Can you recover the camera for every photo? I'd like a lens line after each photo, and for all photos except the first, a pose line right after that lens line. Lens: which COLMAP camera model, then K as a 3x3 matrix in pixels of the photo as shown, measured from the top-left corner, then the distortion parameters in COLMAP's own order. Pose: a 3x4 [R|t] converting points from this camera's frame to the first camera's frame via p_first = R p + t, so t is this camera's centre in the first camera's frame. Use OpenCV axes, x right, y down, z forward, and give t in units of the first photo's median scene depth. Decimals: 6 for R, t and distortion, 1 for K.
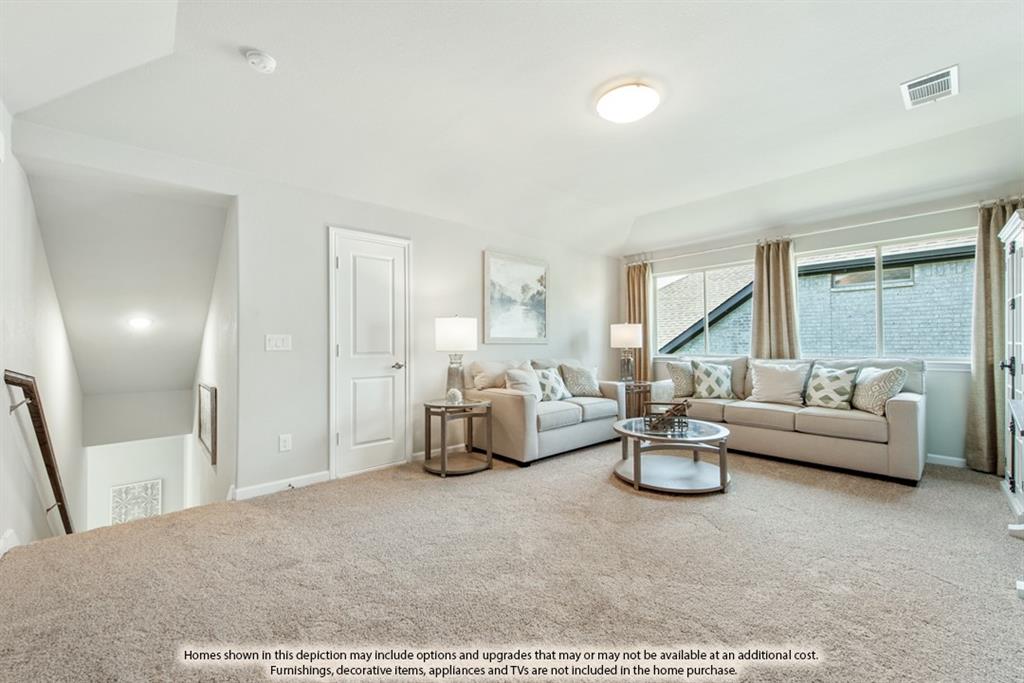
lens RADIAL K [[384.3, 0, 508.1], [0, 384.3, 334.8], [0, 0, 1]] dist [0.000628, -0.000010]
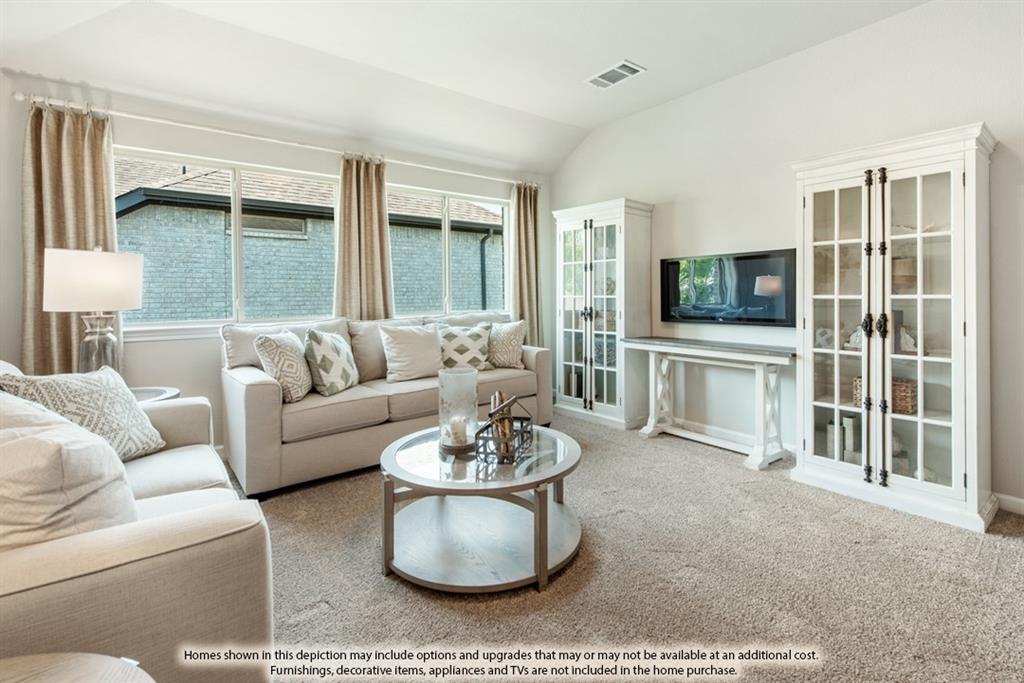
lens RADIAL K [[477.2, 0, 514.2], [0, 477.2, 296.1], [0, 0, 1]] dist [0.001324, -0.000009]
pose [[0.056089, 0.003489, 0.998420, -0.188431], [-0.014651, 0.999889, -0.002671, 0.015684], [-0.998318, -0.014479, 0.056134, 0.652674]]
